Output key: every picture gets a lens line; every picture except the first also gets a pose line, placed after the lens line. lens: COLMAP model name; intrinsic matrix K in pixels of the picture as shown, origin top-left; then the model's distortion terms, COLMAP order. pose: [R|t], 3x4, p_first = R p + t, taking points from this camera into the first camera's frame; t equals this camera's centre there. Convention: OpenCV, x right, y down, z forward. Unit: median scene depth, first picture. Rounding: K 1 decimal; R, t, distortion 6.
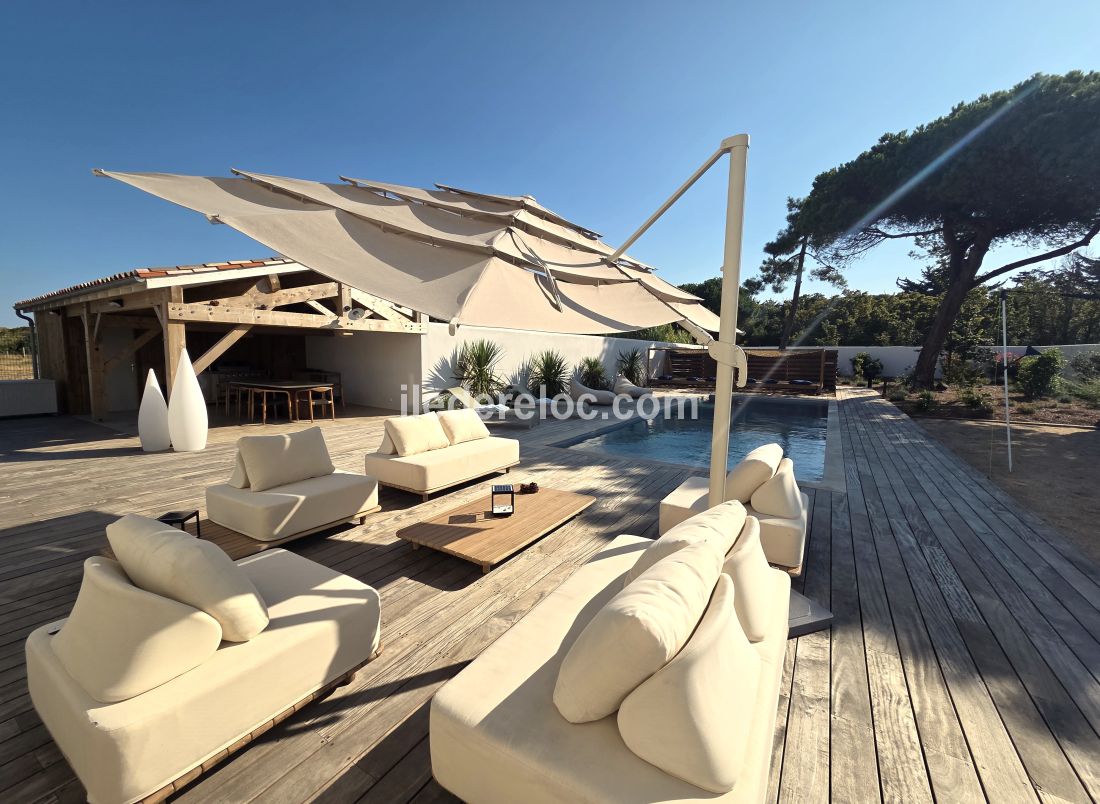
lens RADIAL K [[449.9, 0, 542.4], [0, 449.9, 401.2], [0, 0, 1]] dist [0.001932, -0.003043]
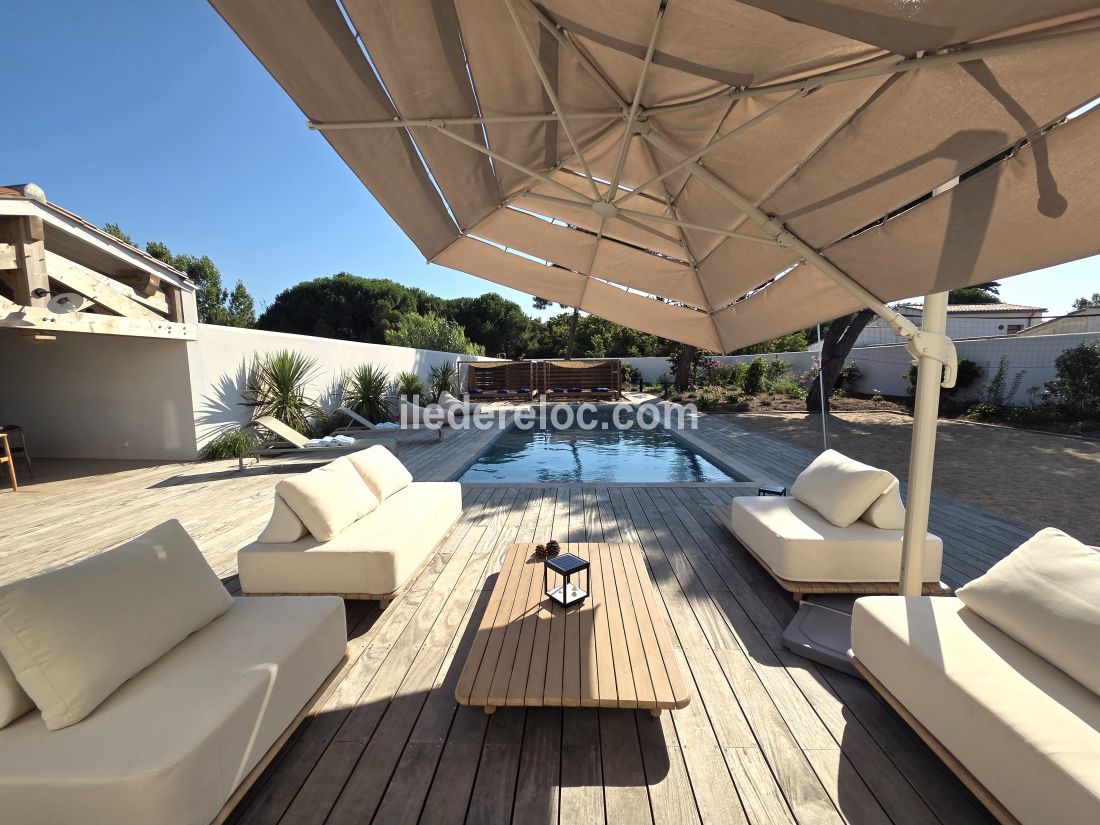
lens RADIAL K [[451.7, 0, 543.8], [0, 451.7, 414.5], [0, 0, 1]] dist [0.006390, -0.000593]
pose [[0.863966, -0.069912, 0.498674, -0.177644], [0.072148, 0.997284, 0.014817, -0.013796], [-0.498355, 0.023176, 0.866663, 0.180692]]
